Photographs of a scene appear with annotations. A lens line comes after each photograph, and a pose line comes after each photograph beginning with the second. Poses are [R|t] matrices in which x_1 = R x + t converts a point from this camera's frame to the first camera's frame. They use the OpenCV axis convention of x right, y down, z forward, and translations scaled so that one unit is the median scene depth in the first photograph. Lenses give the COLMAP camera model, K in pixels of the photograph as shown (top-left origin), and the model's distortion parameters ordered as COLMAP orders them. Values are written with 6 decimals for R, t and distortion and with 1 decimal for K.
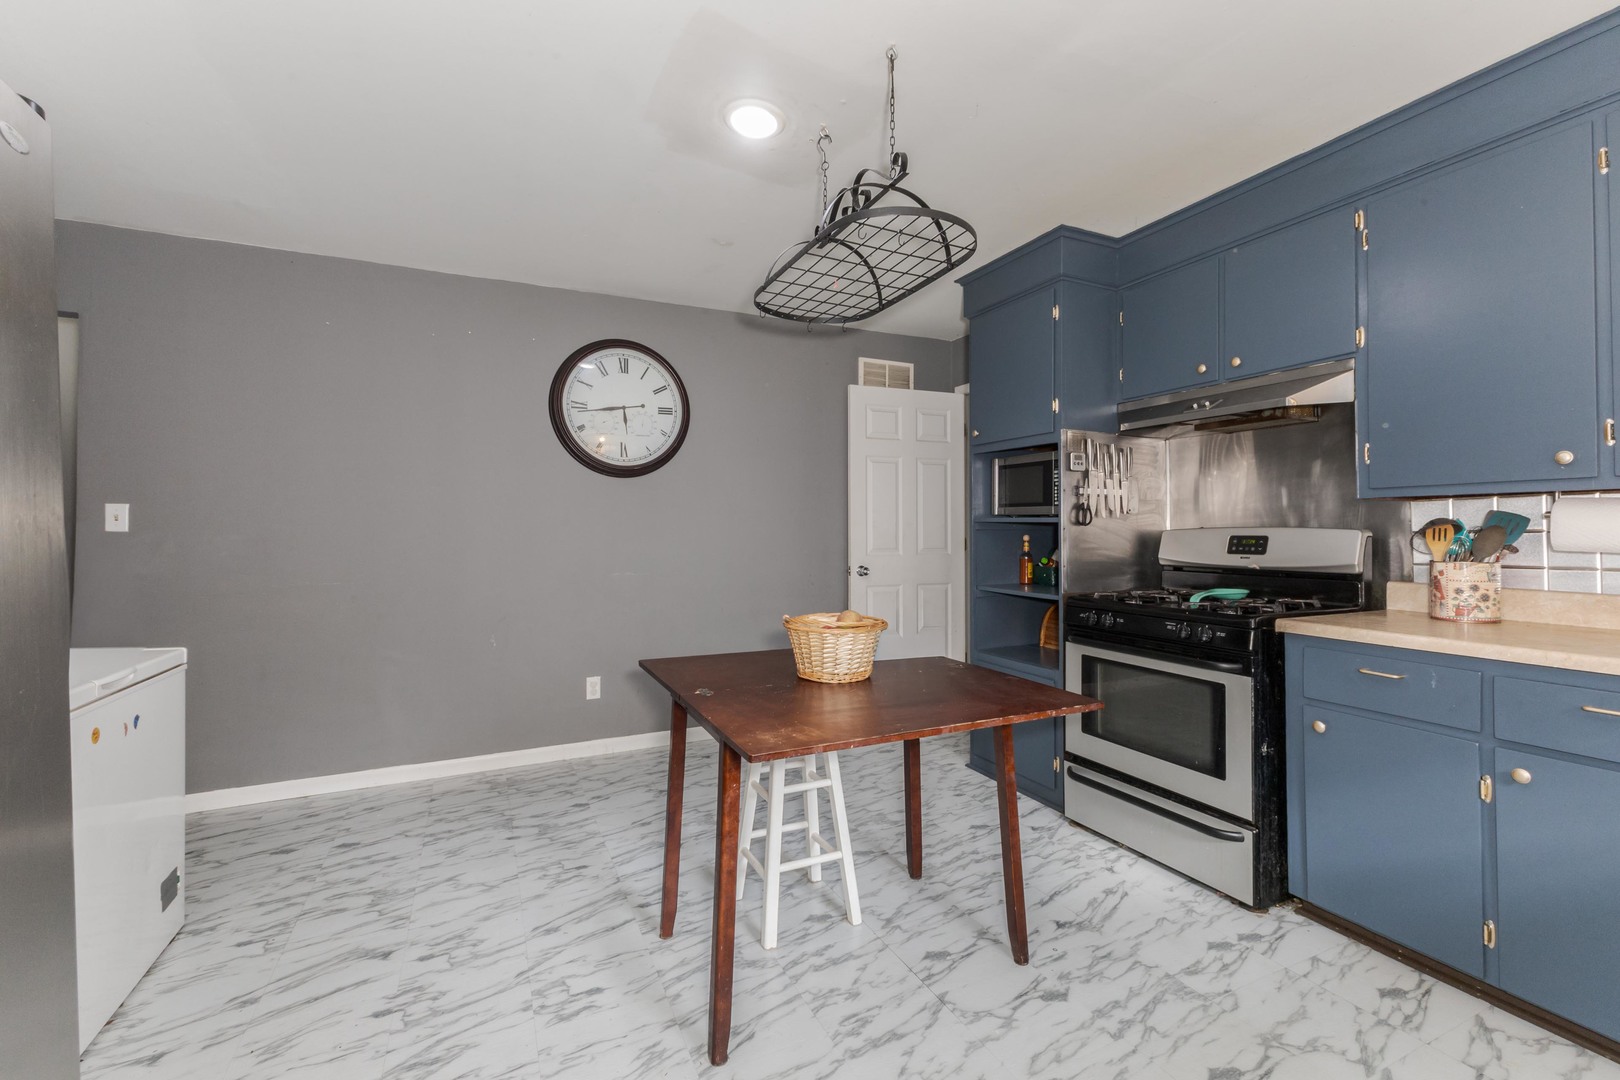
lens RADIAL K [[702.3, 0, 812.3], [0, 702.3, 528.7], [0, 0, 1]] dist [0.000576, 0.000037]
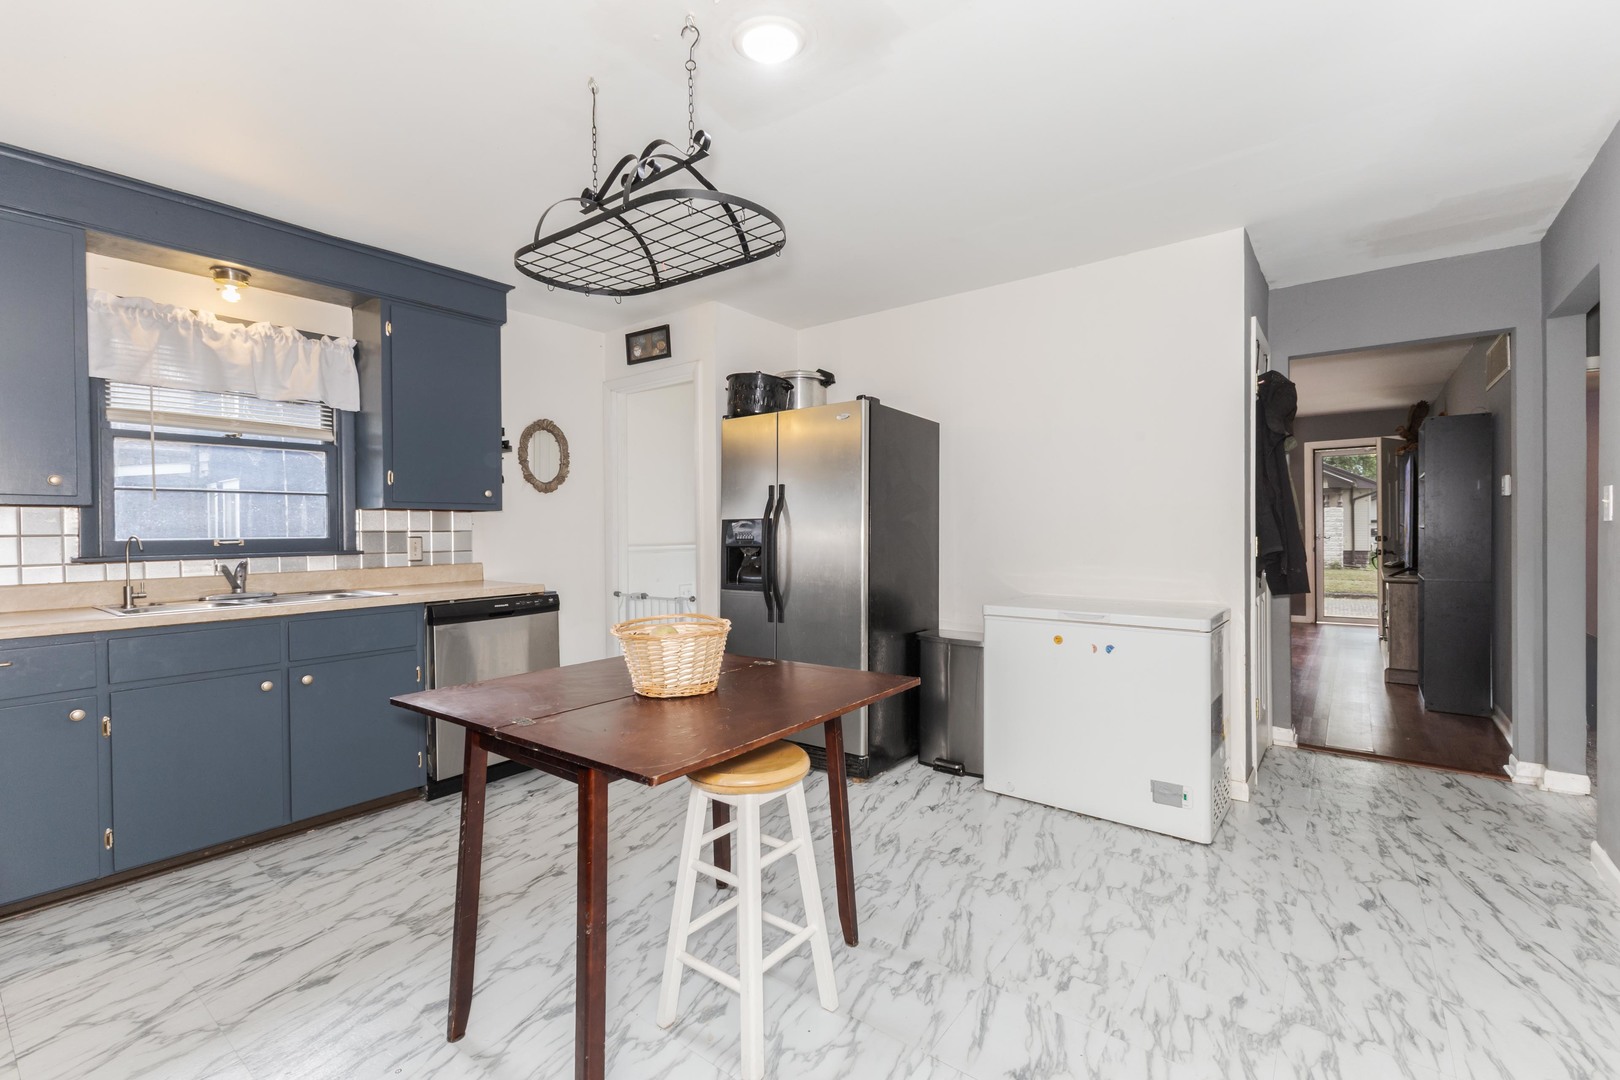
lens RADIAL K [[702.3, 0, 812.3], [0, 702.3, 528.7], [0, 0, 1]] dist [0.000576, 0.000037]
pose [[-0.890637, 0.009672, -0.454613, 0.240652], [0.009620, 0.999951, 0.002429, 0.001566], [0.454614, -0.002210, -0.890686, 1.592927]]
